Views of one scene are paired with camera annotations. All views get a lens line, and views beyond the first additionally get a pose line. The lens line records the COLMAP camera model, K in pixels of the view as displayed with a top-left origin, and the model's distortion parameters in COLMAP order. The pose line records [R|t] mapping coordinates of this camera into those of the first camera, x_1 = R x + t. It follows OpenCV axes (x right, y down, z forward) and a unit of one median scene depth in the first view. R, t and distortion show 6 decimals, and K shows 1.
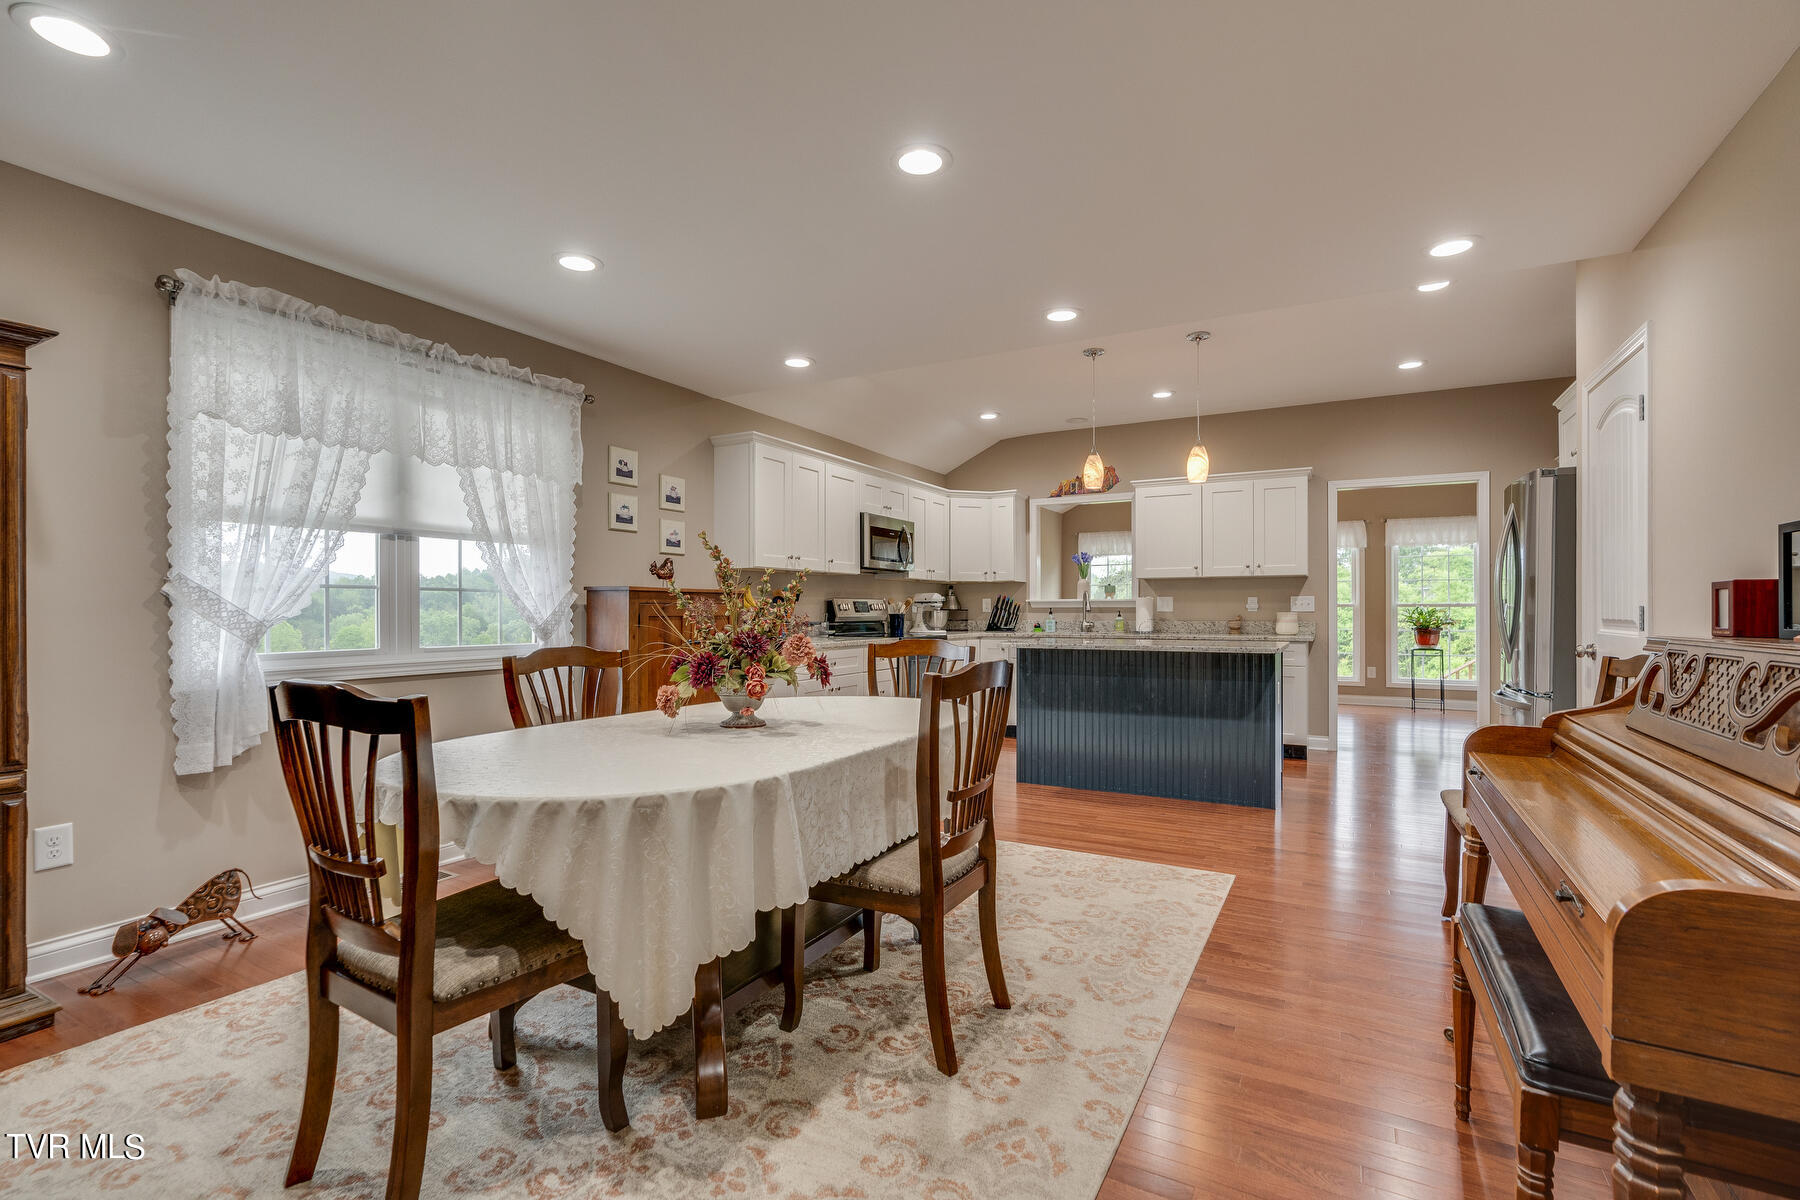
lens RADIAL K [[828.4, 0, 902.6], [0, 828.4, 611.4], [0, 0, 1]] dist [-0.001534, 0.000003]
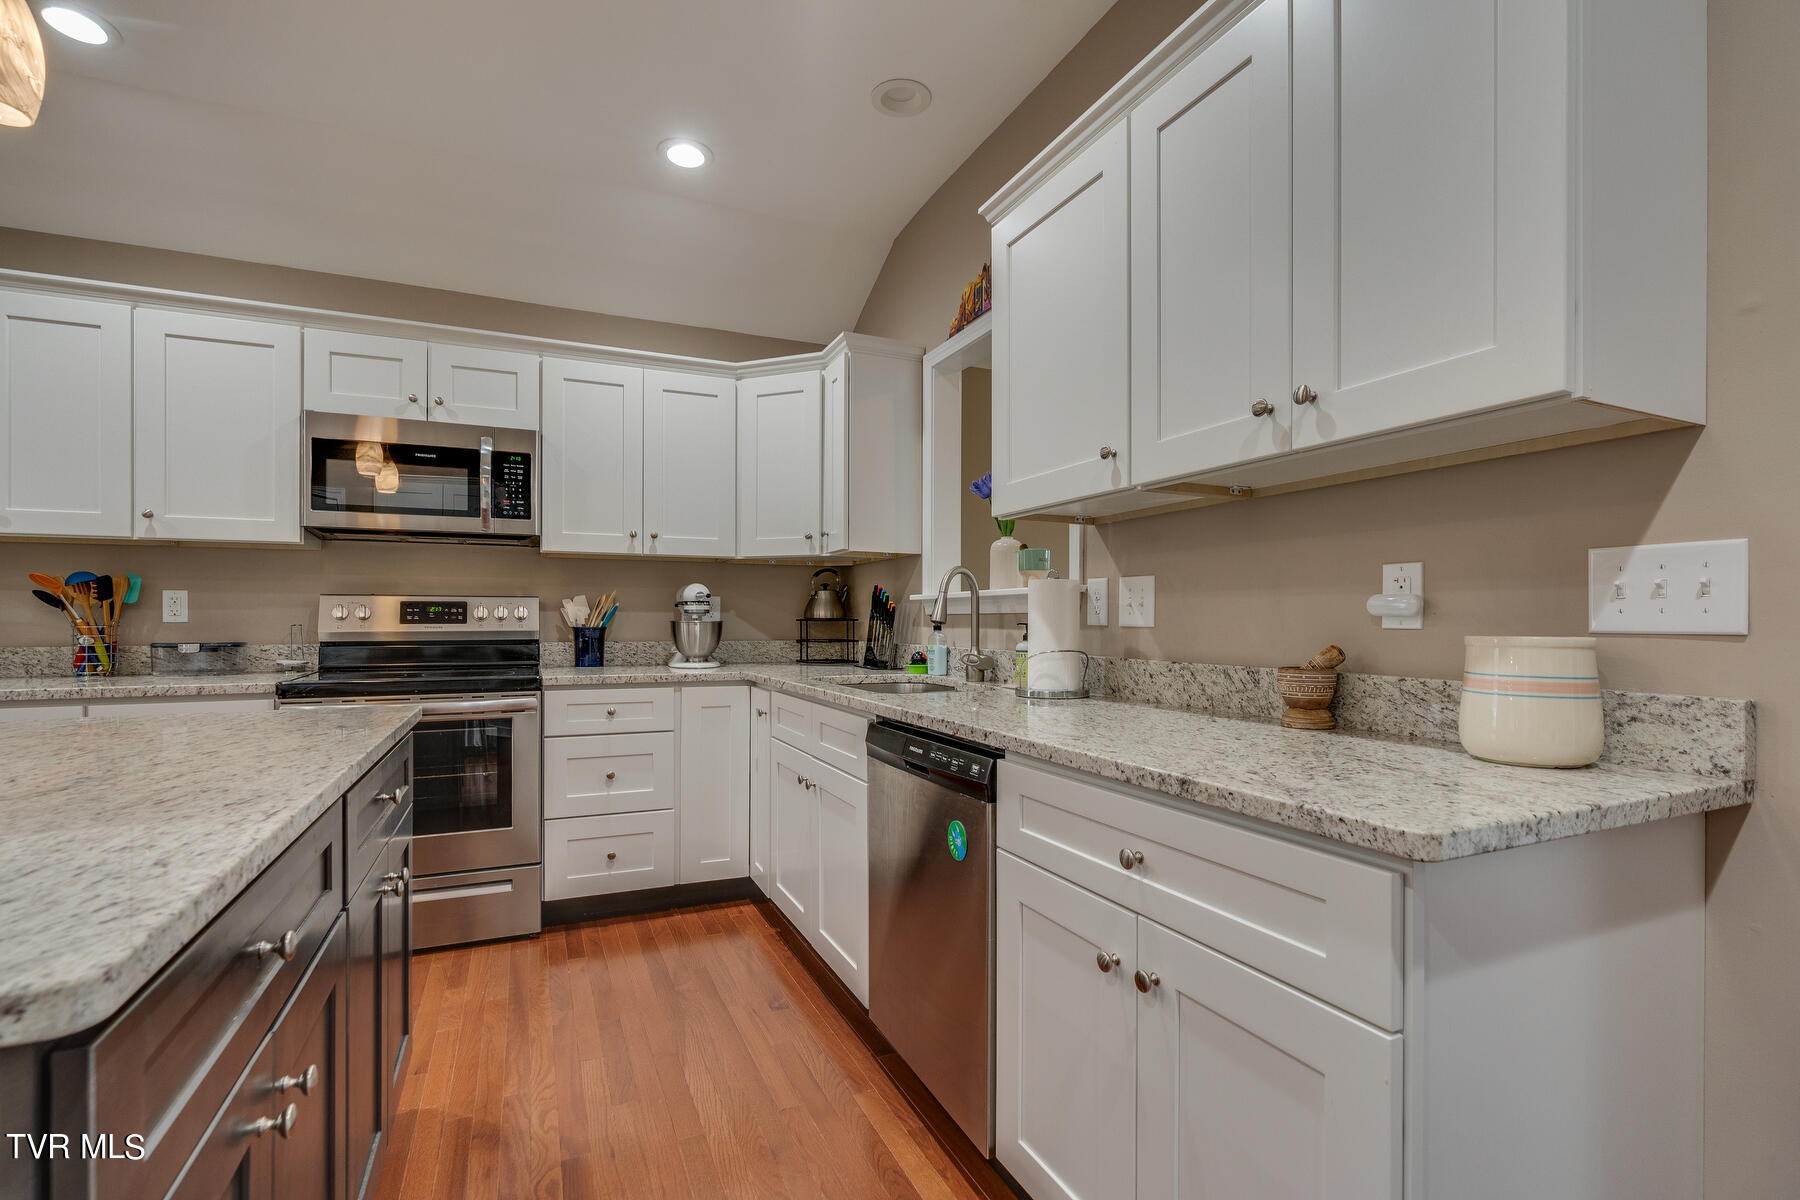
lens RADIAL K [[807.5, 0, 902.8], [0, 807.5, 632.4], [0, 0, 1]] dist [0.002370, 0.000248]
pose [[0.793582, 0.012700, -0.608331, 0.437828], [-0.003449, 0.999860, 0.016375, -0.002129], [0.608454, -0.010897, 0.793514, 0.737746]]
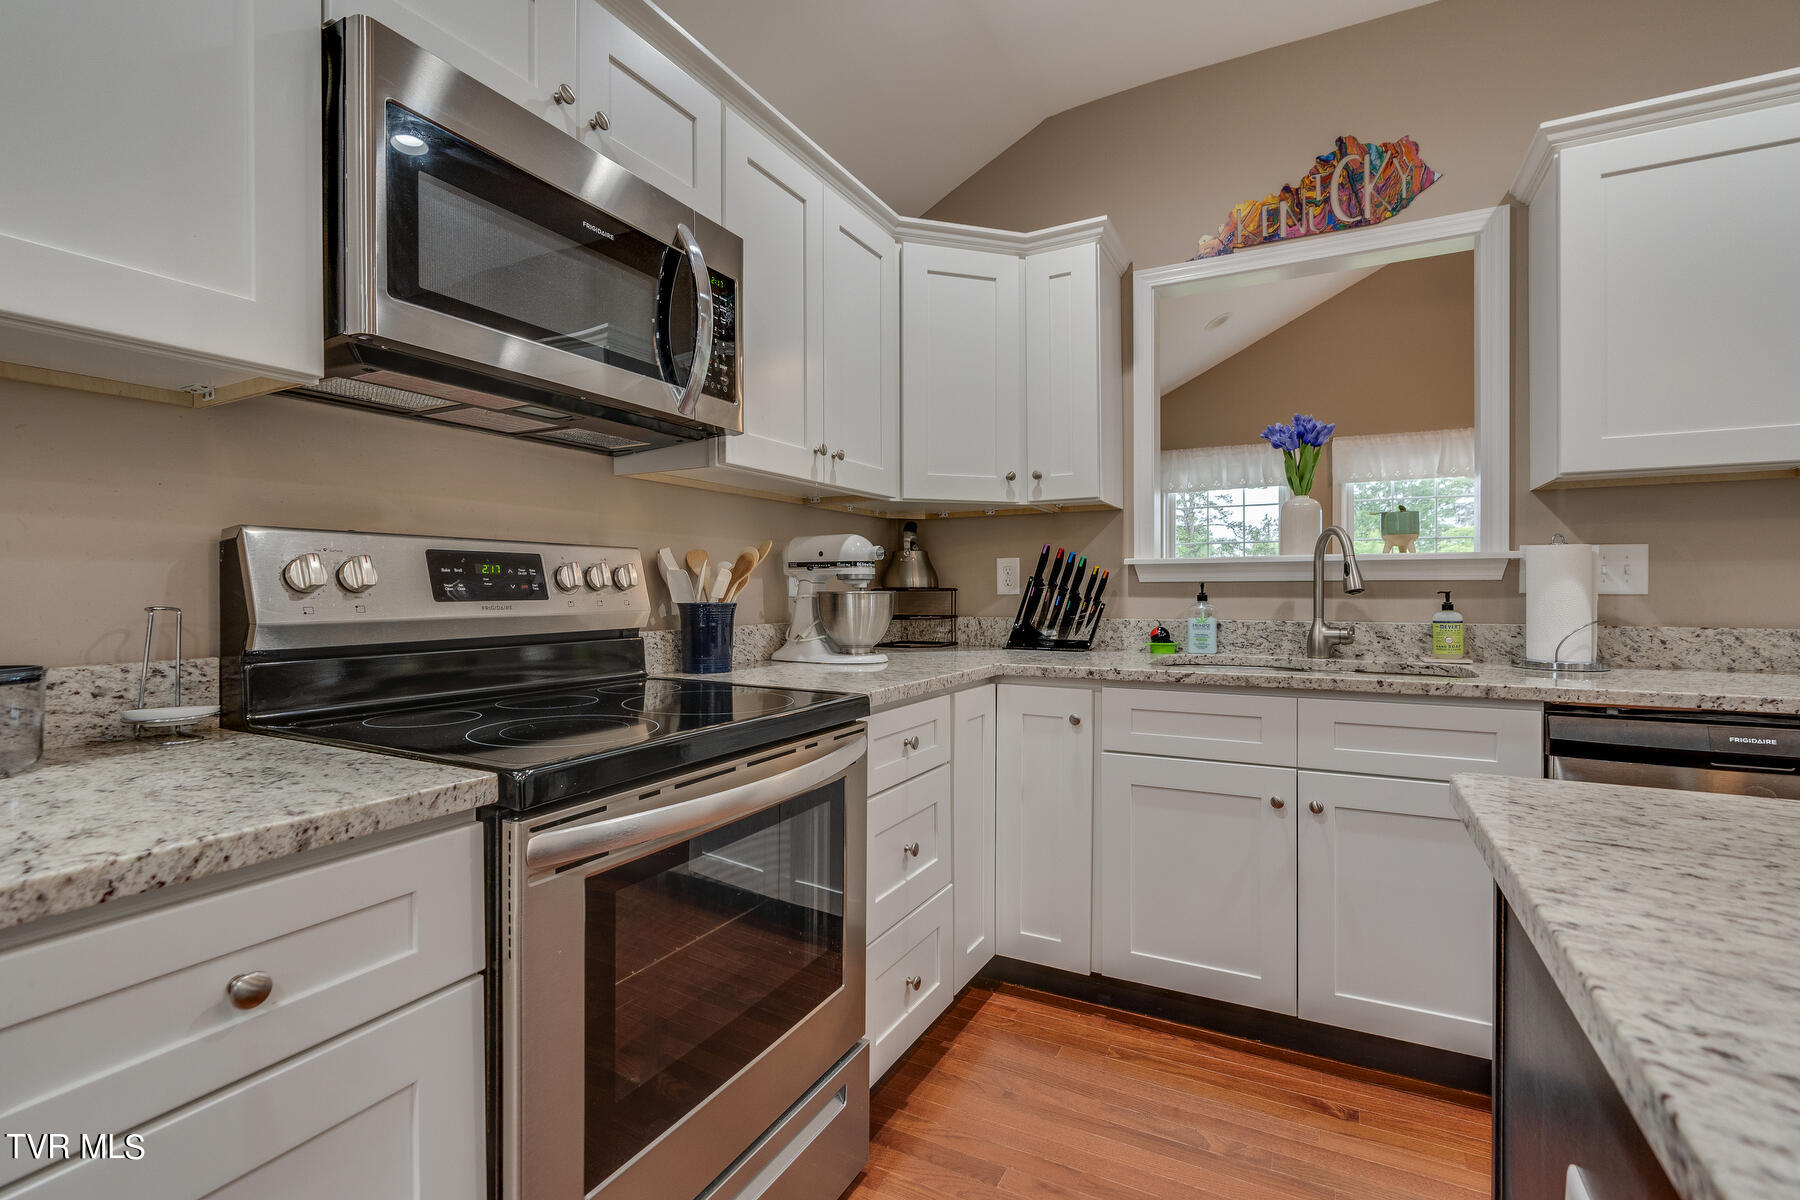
lens RADIAL K [[807.5, 0, 896.3], [0, 807.5, 602.4], [0, 0, 1]] dist [0.002370, 0.000248]
pose [[0.999968, -0.000225, 0.007984, 0.055961], [0.000097, 0.999871, 0.016038, -0.001443], [-0.007987, -0.016036, 0.999840, 0.727604]]
